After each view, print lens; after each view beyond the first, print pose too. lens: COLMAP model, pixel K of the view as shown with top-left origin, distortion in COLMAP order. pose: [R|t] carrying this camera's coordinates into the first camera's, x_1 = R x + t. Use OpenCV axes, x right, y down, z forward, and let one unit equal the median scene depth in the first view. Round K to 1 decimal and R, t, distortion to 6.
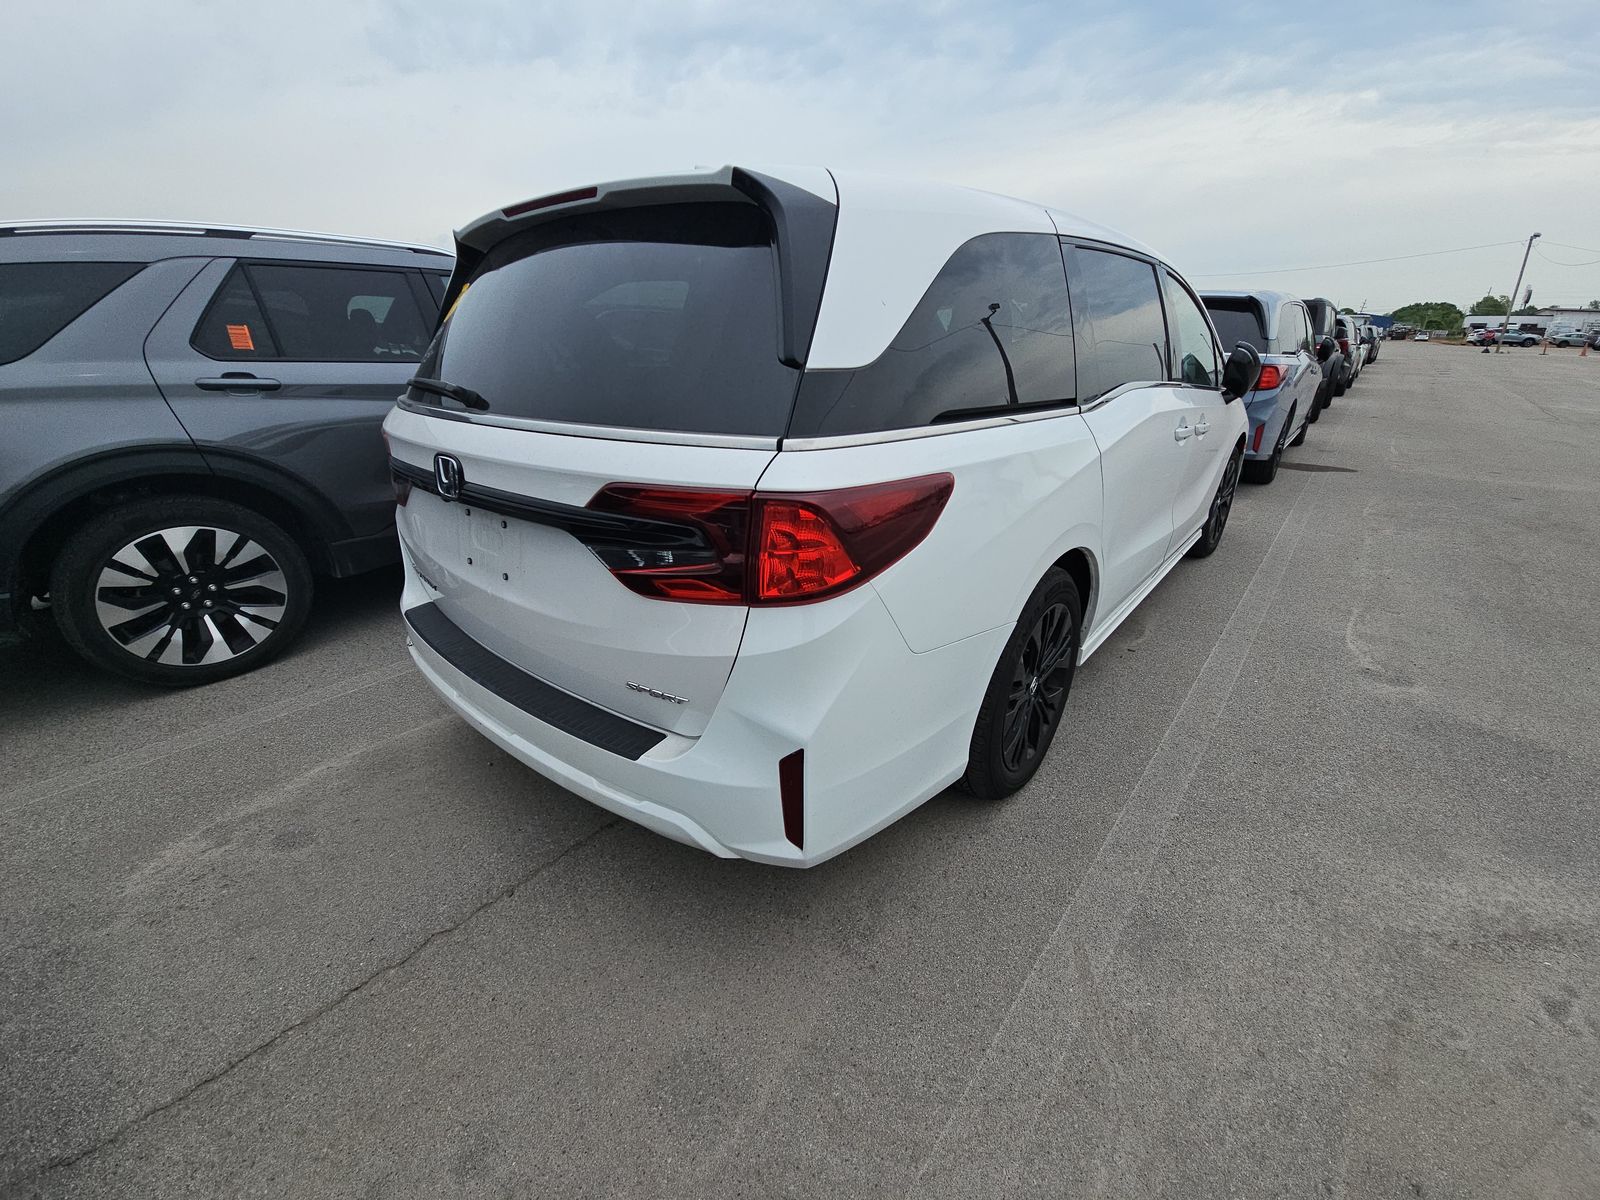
lens RADIAL K [[641.9, 0, 796.0], [0, 641.9, 603.4], [0, 0, 1]] dist [0.007183, -0.001072]
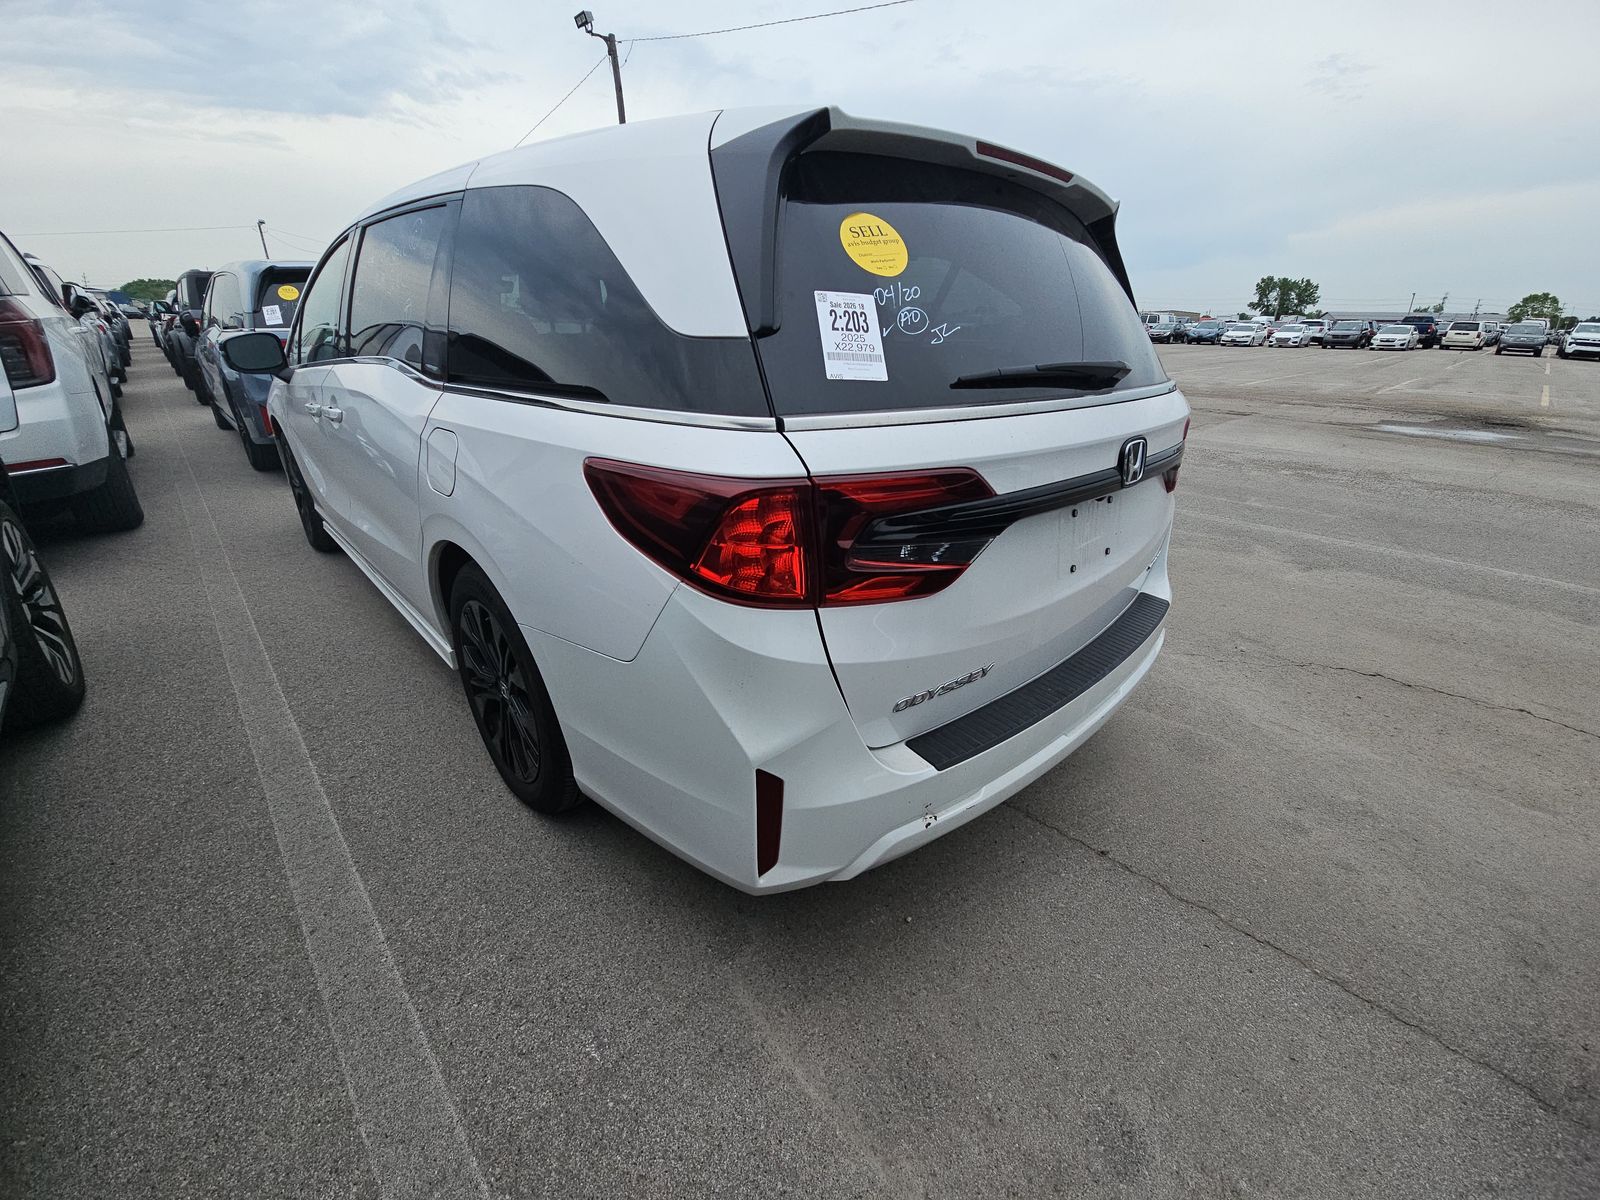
lens RADIAL K [[641.9, 0, 800.1], [0, 641.9, 593.5], [0, 0, 1]] dist [0.007183, -0.001072]
pose [[0.116082, -0.386102, 0.915123, -1.363797], [0.366106, 0.873111, 0.321937, -0.450630], [-0.923305, 0.297661, 0.242707, 1.136994]]
